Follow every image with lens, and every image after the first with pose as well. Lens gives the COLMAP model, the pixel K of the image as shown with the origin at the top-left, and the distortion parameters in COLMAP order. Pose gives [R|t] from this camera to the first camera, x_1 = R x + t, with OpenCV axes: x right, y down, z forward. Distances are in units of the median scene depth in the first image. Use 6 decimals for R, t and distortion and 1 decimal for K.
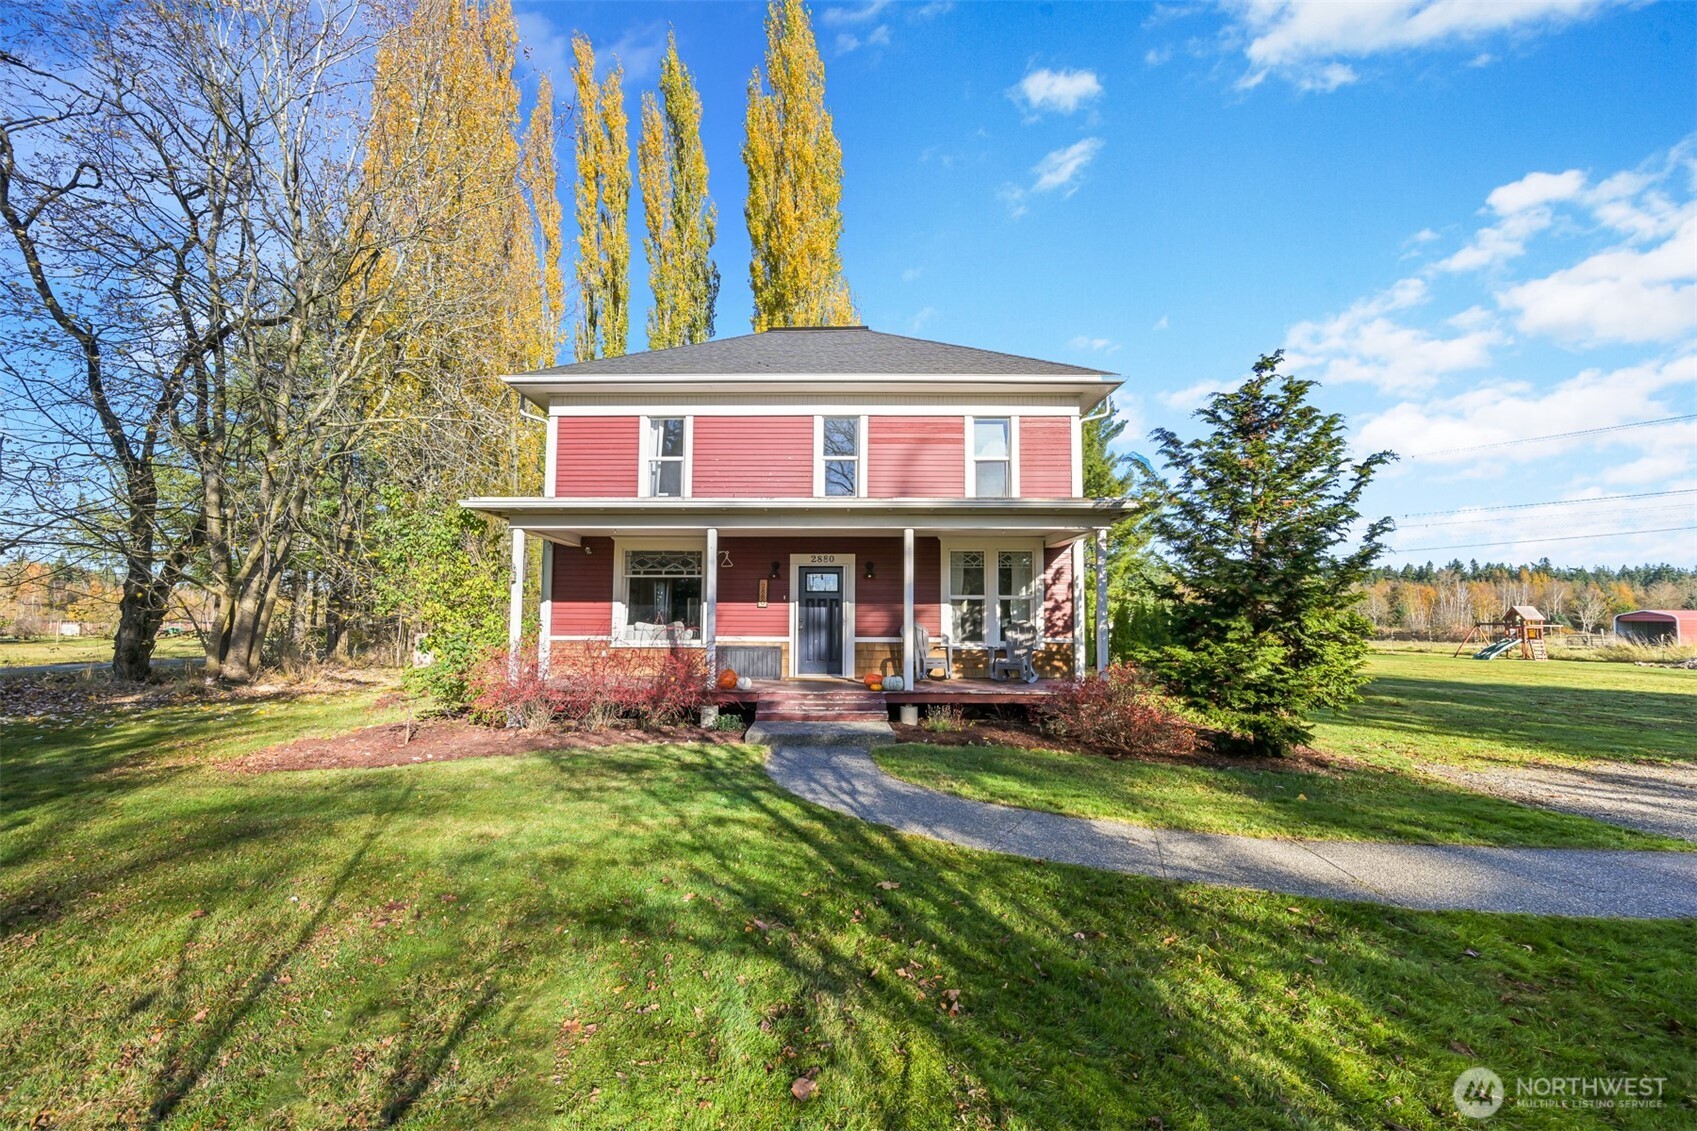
lens RADIAL K [[670.8, 0, 848.4], [0, 670.8, 578.0], [0, 0, 1]] dist [0.000238, 0.000097]
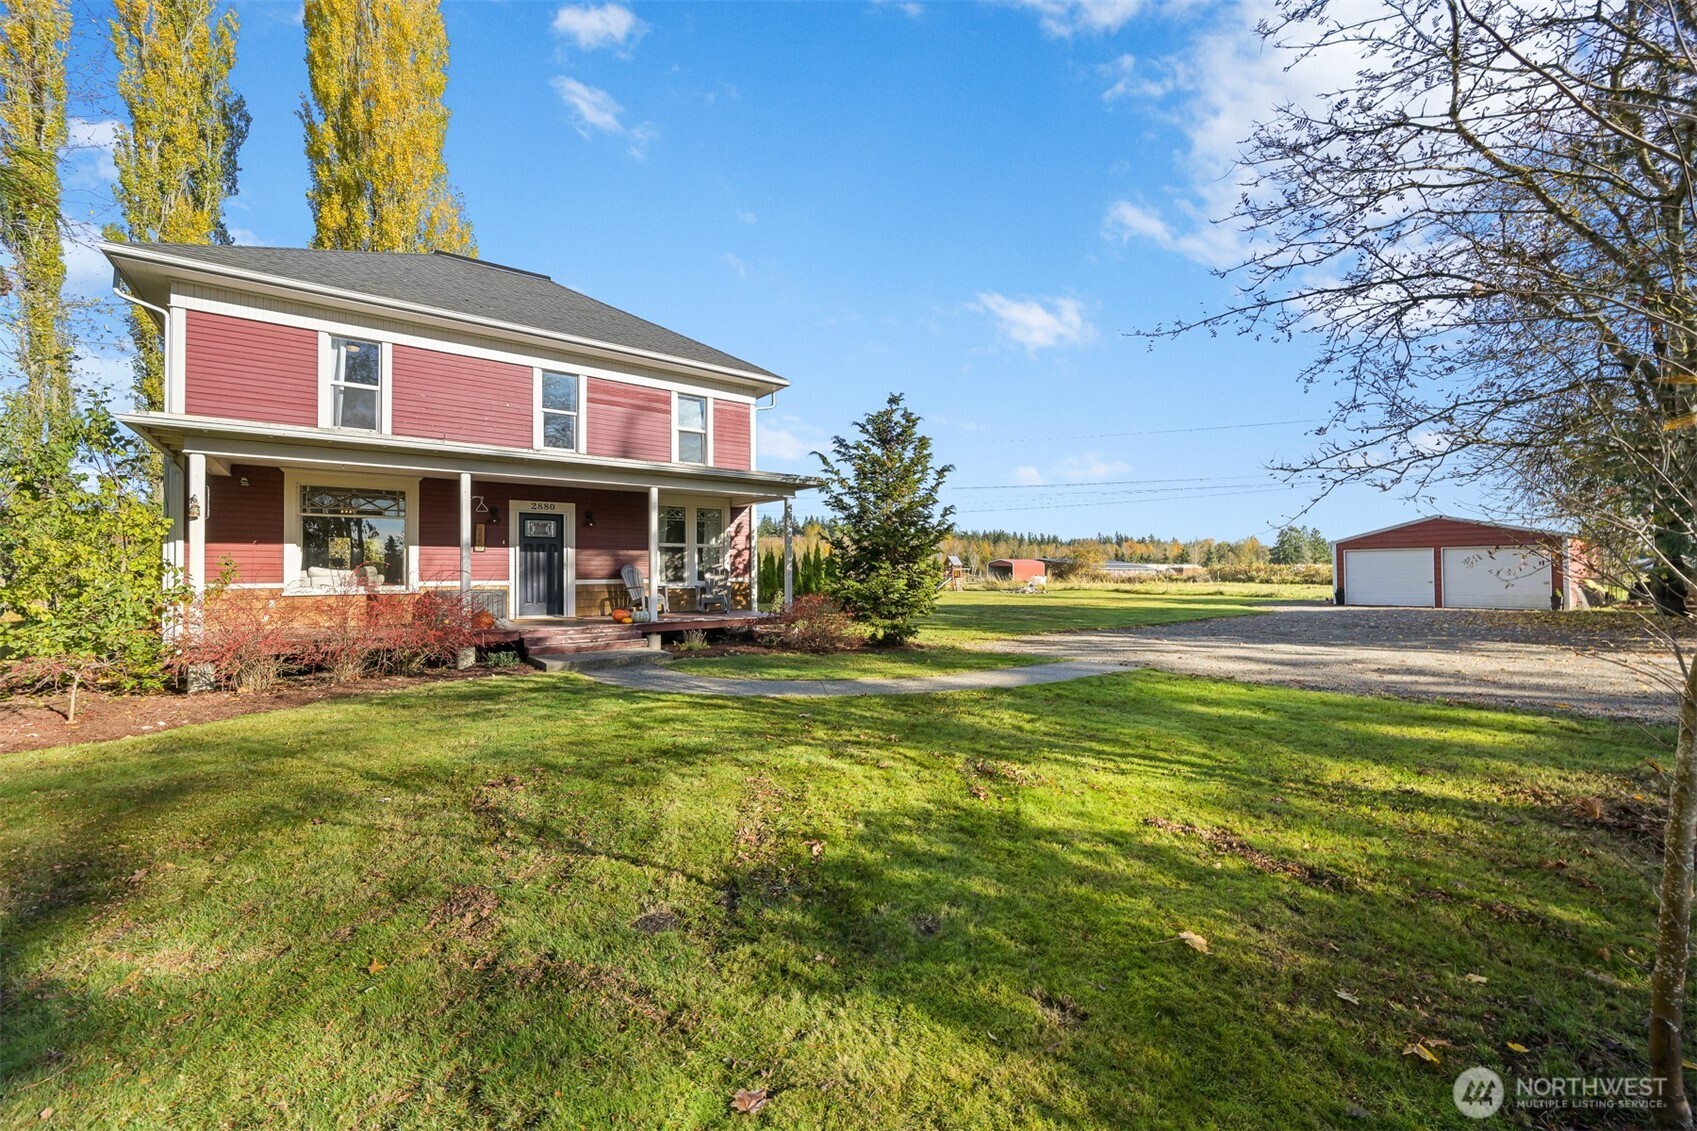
lens RADIAL K [[685.3, 0, 848.8], [0, 685.3, 562.8], [0, 0, 1]] dist [0.000567, 0.000120]
pose [[0.778265, 0.000469, 0.627936, -0.343699], [-0.034704, 0.998503, 0.042266, -0.002324], [-0.626977, -0.054687, 0.777116, -0.146502]]
